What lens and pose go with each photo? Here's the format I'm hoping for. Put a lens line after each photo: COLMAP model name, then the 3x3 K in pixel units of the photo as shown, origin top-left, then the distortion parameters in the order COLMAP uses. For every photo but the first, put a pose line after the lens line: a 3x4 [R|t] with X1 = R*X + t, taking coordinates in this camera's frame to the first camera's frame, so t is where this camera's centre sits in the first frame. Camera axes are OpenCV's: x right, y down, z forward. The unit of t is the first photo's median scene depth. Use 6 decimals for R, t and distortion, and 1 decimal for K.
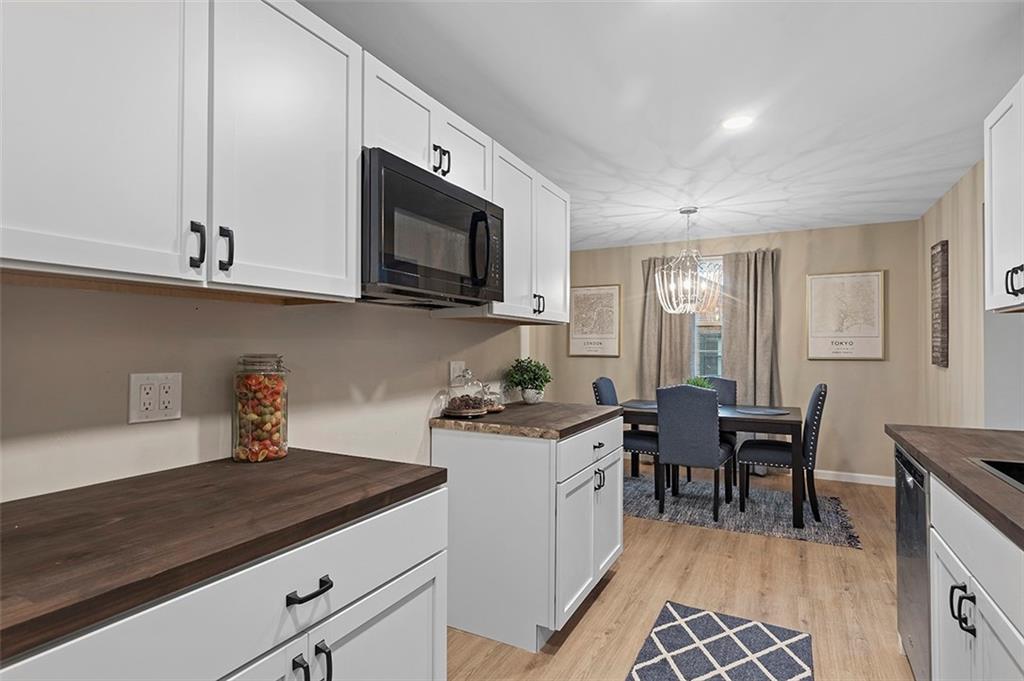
lens RADIAL K [[530.4, 0, 516.8], [0, 530.4, 344.2], [0, 0, 1]] dist [0.004308, 0.000466]
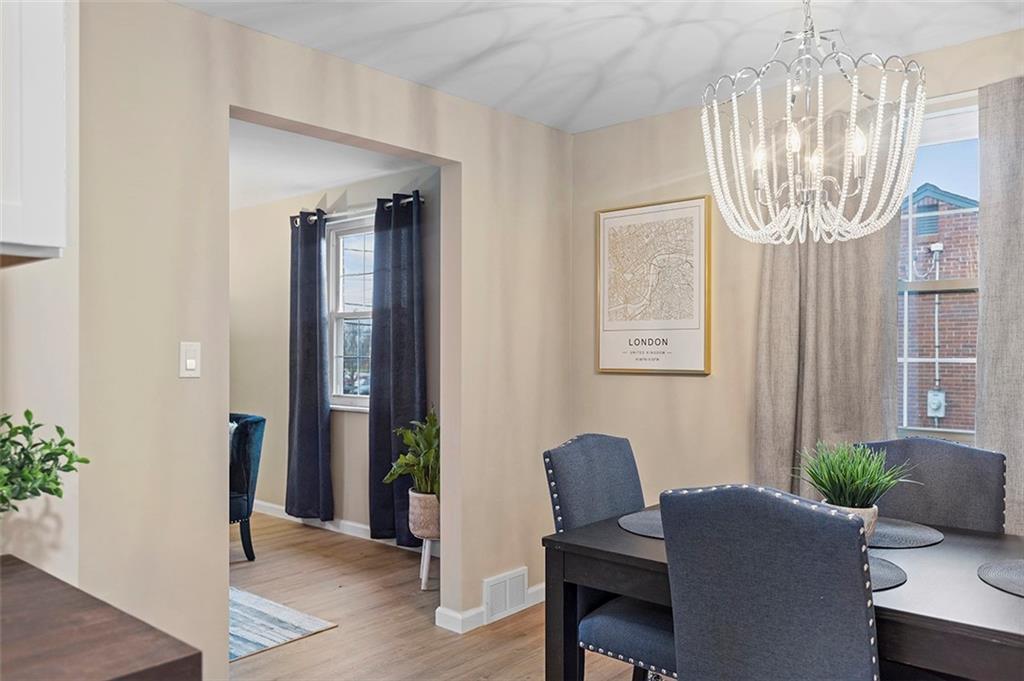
lens RADIAL K [[777.9, 0, 508.0], [0, 777.9, 348.5], [0, 0, 1]] dist [-0.007734, -0.001582]
pose [[0.965908, -0.008694, -0.258741, 0.209753], [0.009256, 0.999957, 0.000956, 0.002315], [0.258722, -0.003318, 0.965946, 0.405216]]
